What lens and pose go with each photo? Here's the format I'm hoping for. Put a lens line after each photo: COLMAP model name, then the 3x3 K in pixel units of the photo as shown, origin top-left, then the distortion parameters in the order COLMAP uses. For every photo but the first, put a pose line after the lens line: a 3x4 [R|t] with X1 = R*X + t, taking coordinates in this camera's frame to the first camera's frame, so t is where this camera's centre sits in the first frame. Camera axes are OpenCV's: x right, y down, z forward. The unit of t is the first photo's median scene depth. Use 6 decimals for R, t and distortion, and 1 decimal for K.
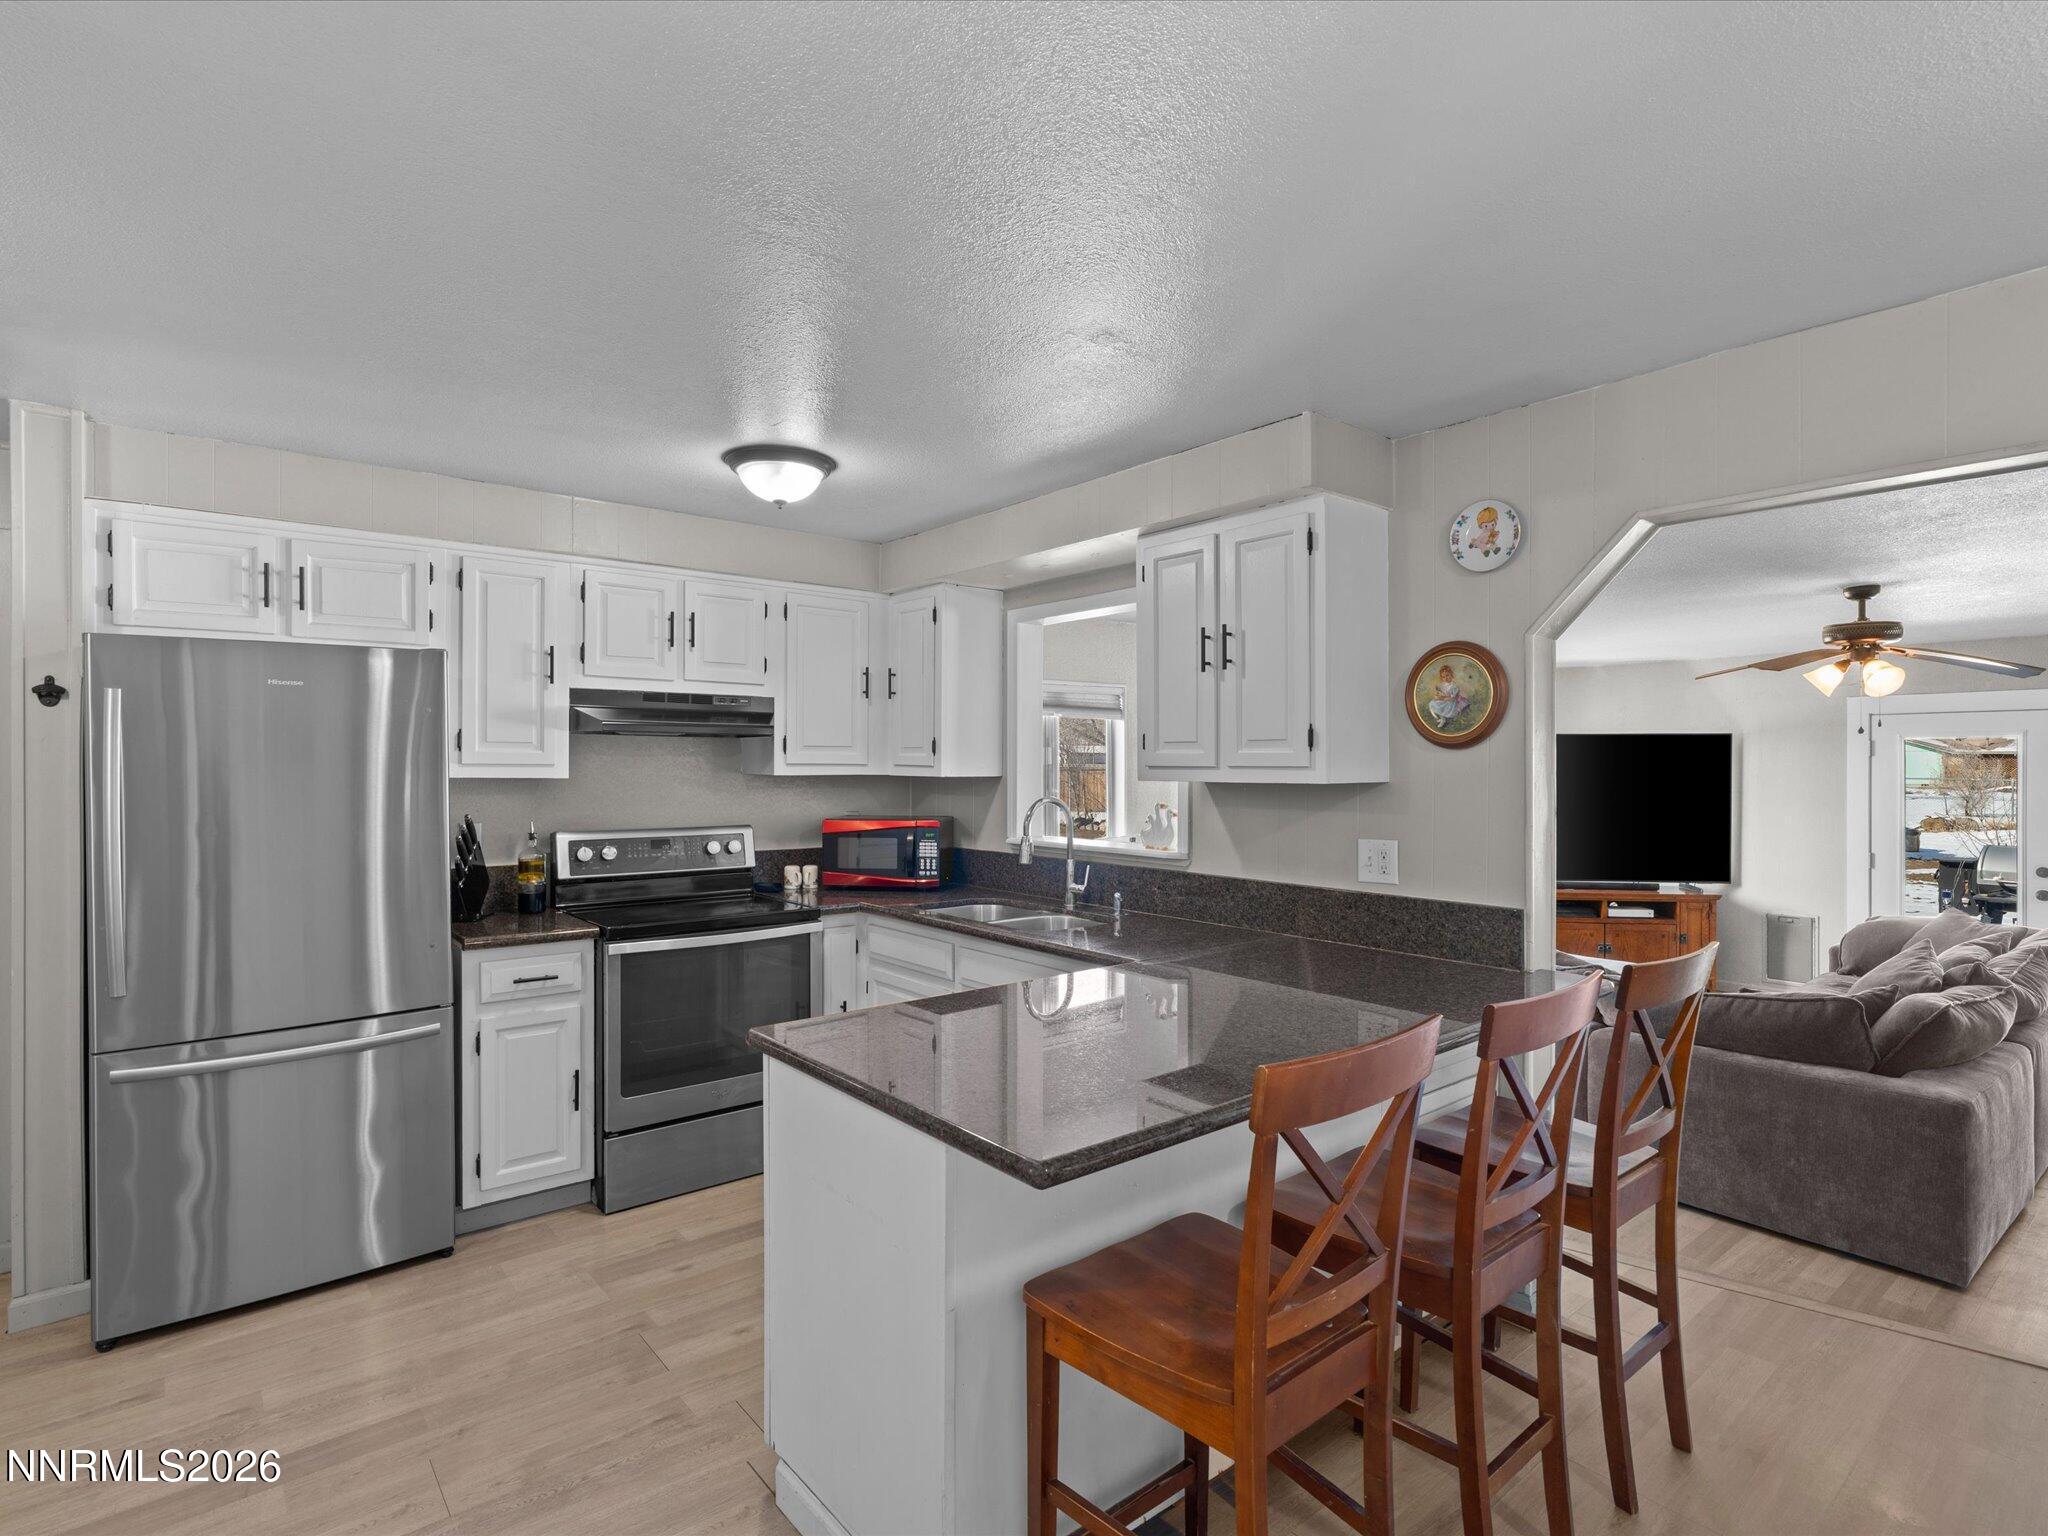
lens RADIAL K [[1037.6, 0, 1023.3], [0, 1037.6, 756.1], [0, 0, 1]] dist [-0.000083, 0.000084]
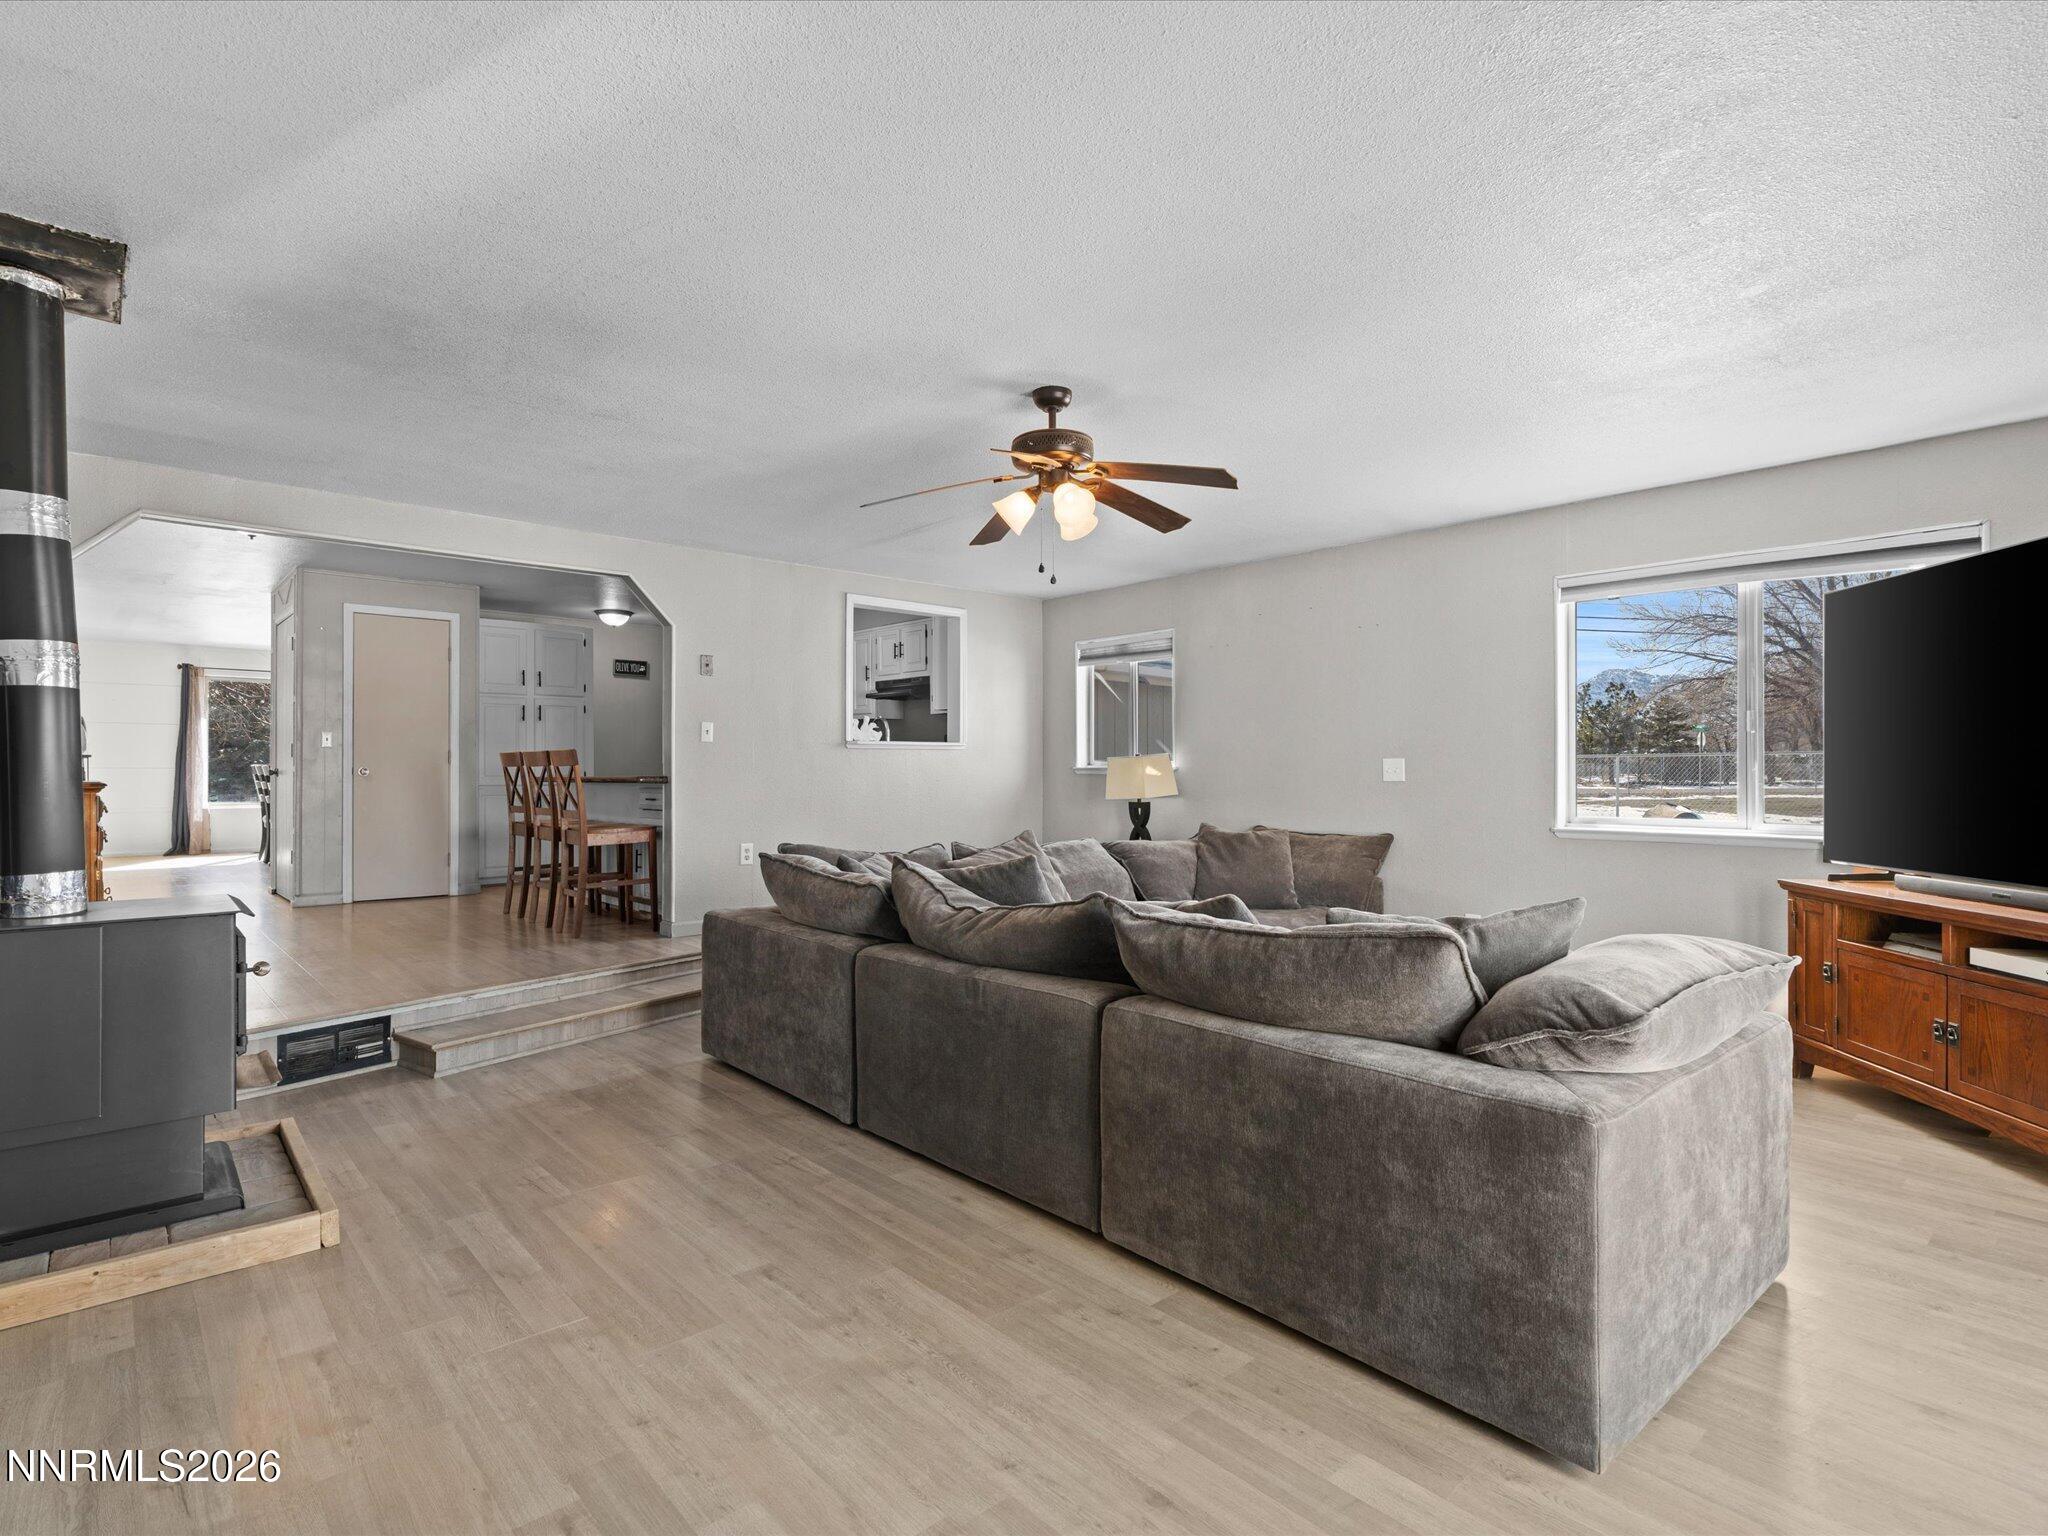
lens RADIAL K [[1057.5, 0, 1024.0], [0, 1057.5, 768.0], [0, 0, 1]] dist [-0.000480, -0.000044]
pose [[0.047304, -0.006847, -0.998857, 1.939696], [0.003097, 0.999973, -0.006708, 0.147365], [0.998876, -0.002777, 0.047324, 1.155650]]
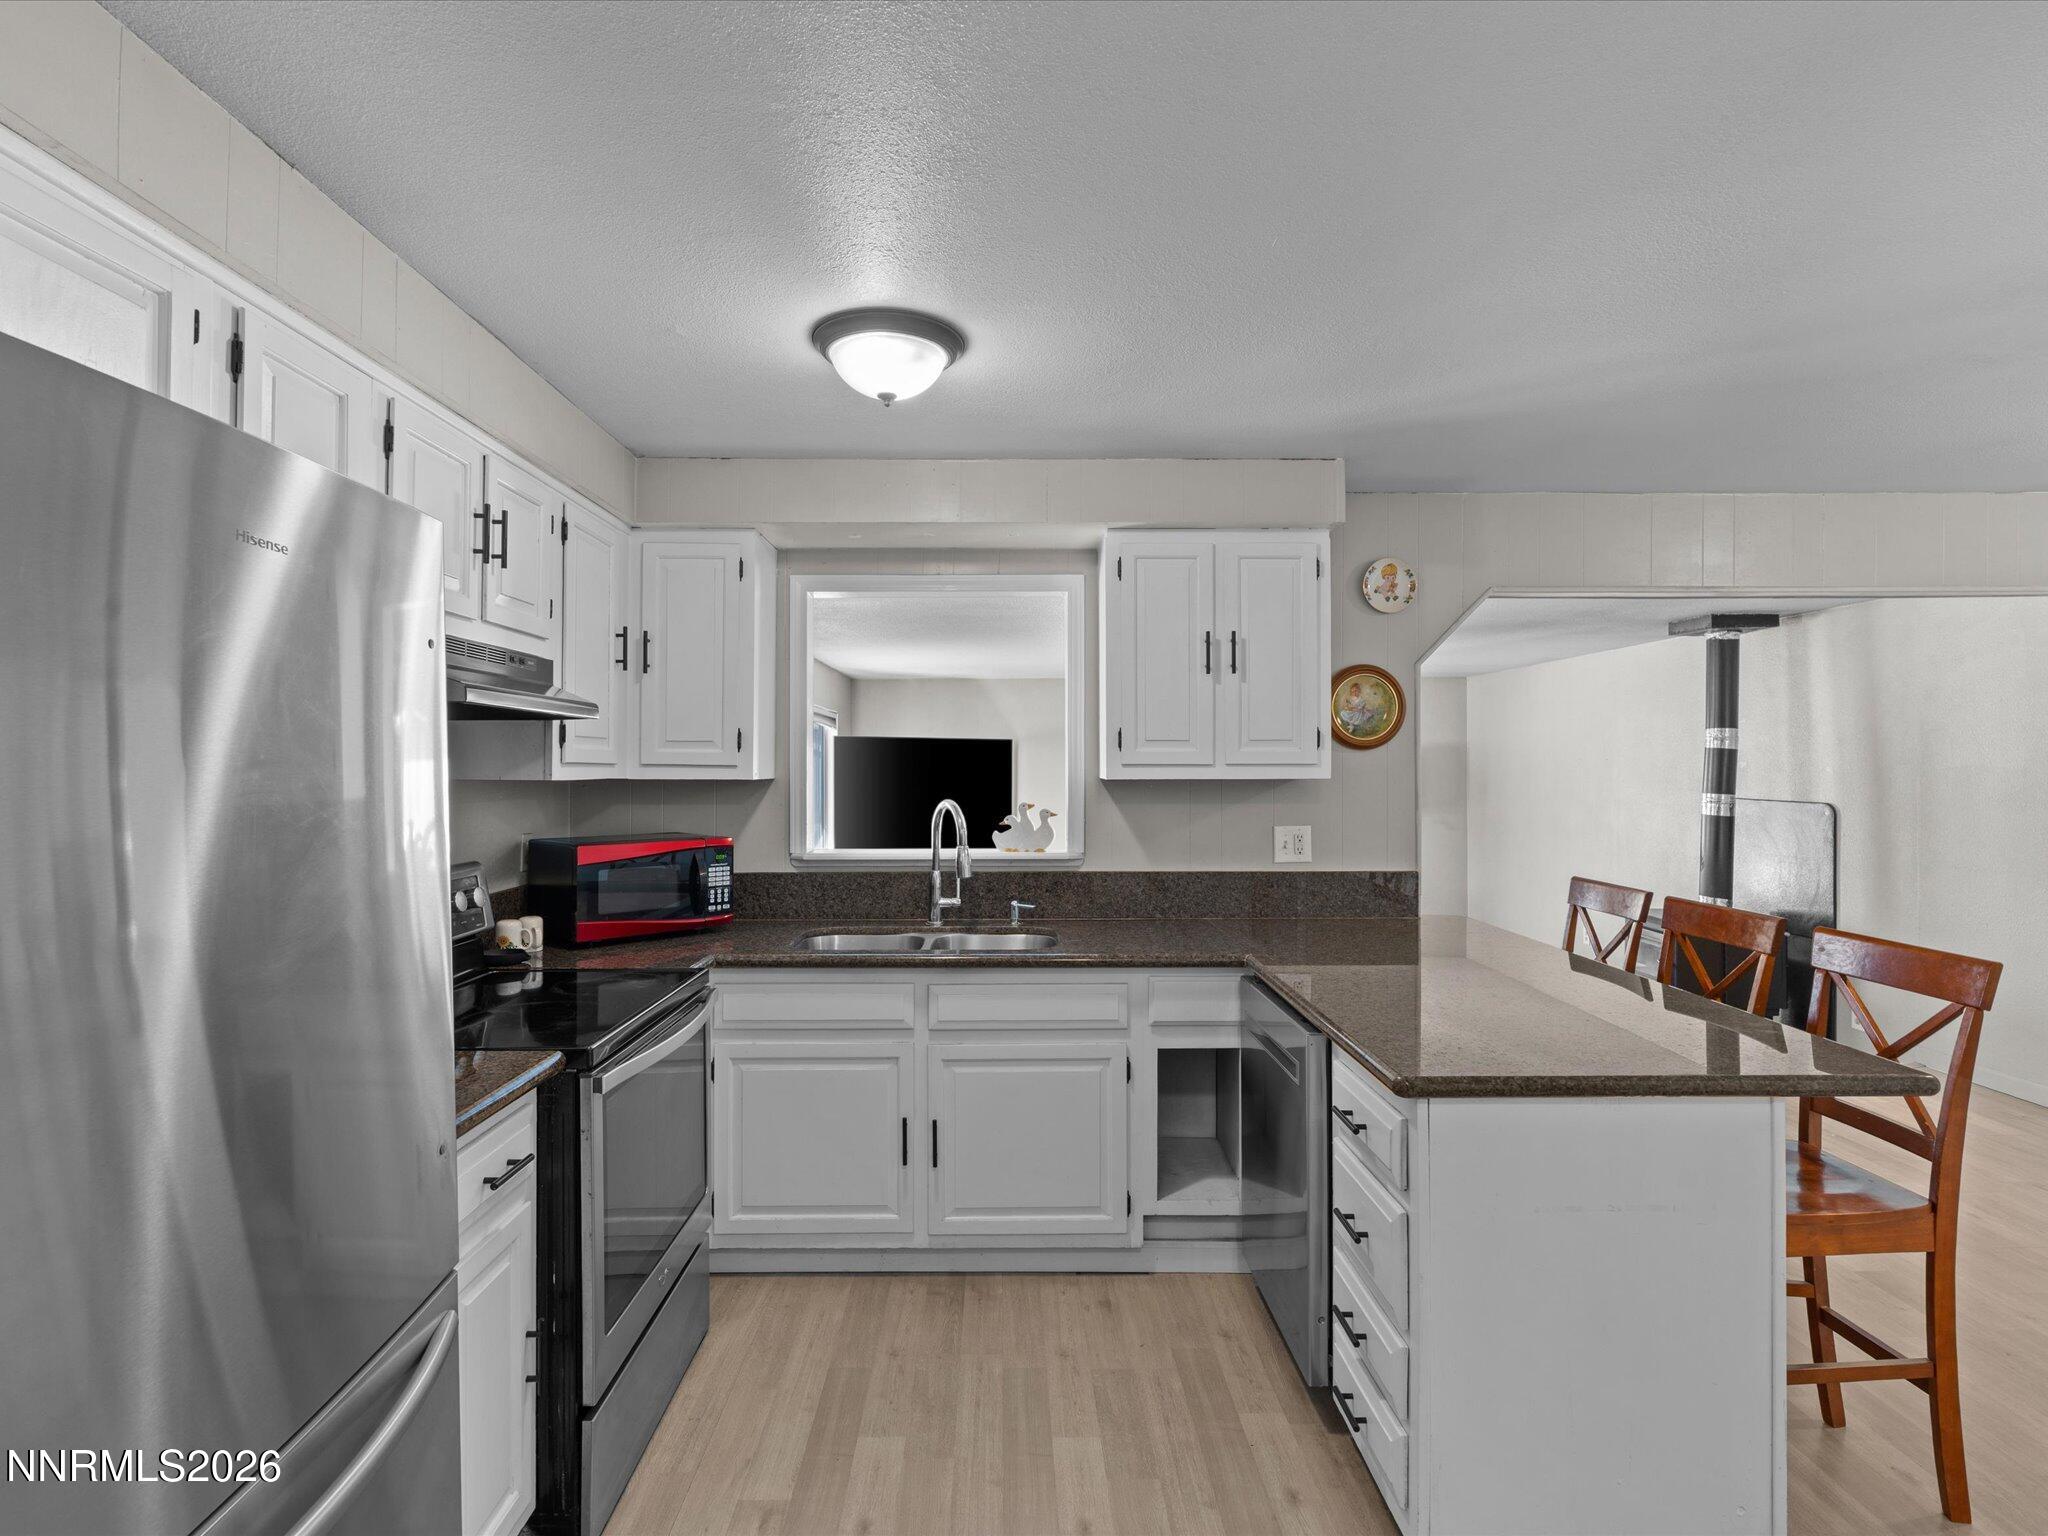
lens RADIAL K [[1037.6, 0, 1023.3], [0, 1037.6, 756.1], [0, 0, 1]] dist [-0.000083, 0.000084]
pose [[0.620839, 0.005045, 0.783922, -0.601748], [-0.003127, 0.999987, -0.003959, 0.005079], [-0.783932, 0.000007, 0.620847, 0.392135]]
